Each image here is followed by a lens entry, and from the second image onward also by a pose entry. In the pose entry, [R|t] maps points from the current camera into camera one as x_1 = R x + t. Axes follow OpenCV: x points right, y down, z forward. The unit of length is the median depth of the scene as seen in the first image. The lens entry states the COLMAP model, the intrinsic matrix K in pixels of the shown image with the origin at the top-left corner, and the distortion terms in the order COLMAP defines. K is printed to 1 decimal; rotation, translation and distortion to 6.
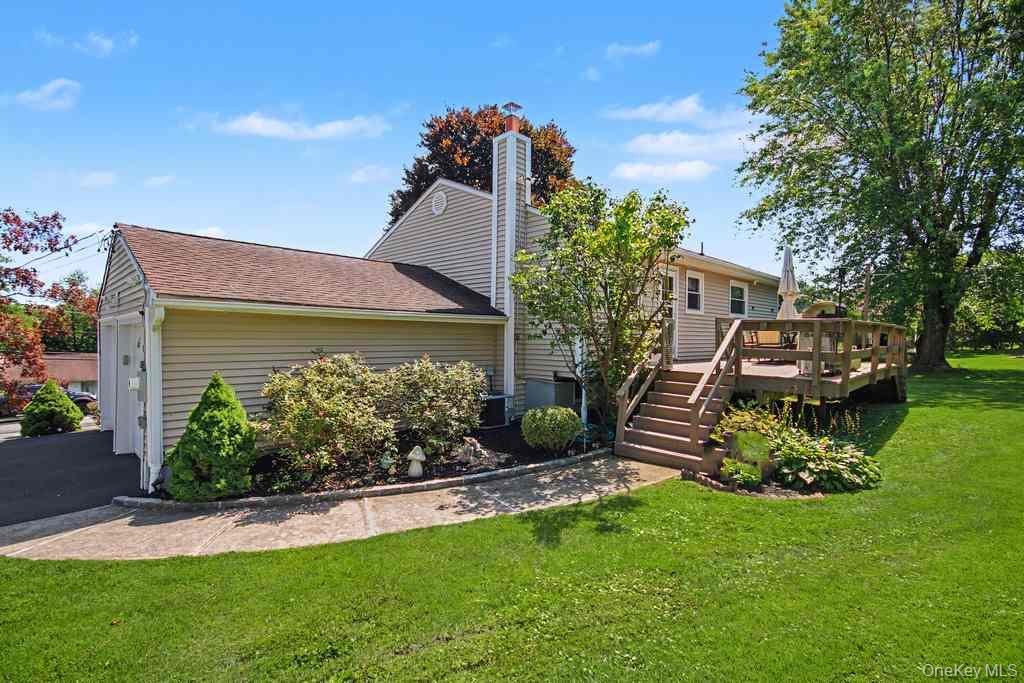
lens RADIAL K [[487.0, 0, 512.0], [0, 487.0, 341.5], [0, 0, 1]] dist [-0.000183, 0.000146]
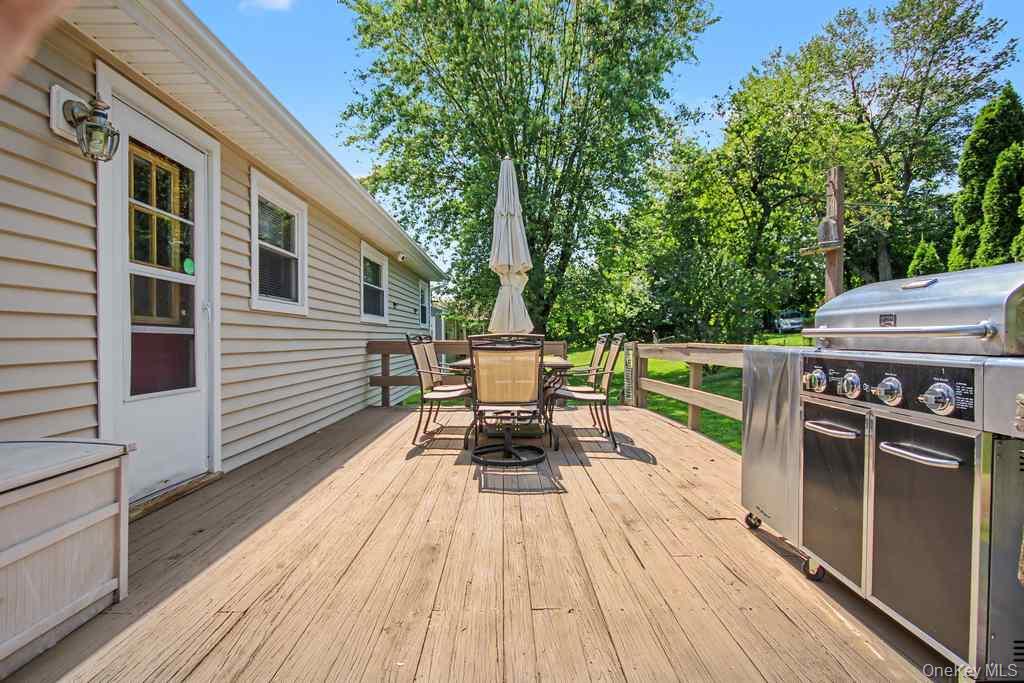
lens RADIAL K [[487.0, 0, 512.0], [0, 487.0, 341.5], [0, 0, 1]] dist [-0.000183, 0.000146]
pose [[0.698555, -0.006505, 0.715527, 0.389744], [0.008684, 0.999962, 0.000612, -0.055597], [-0.715504, 0.005786, 0.698585, 1.033678]]
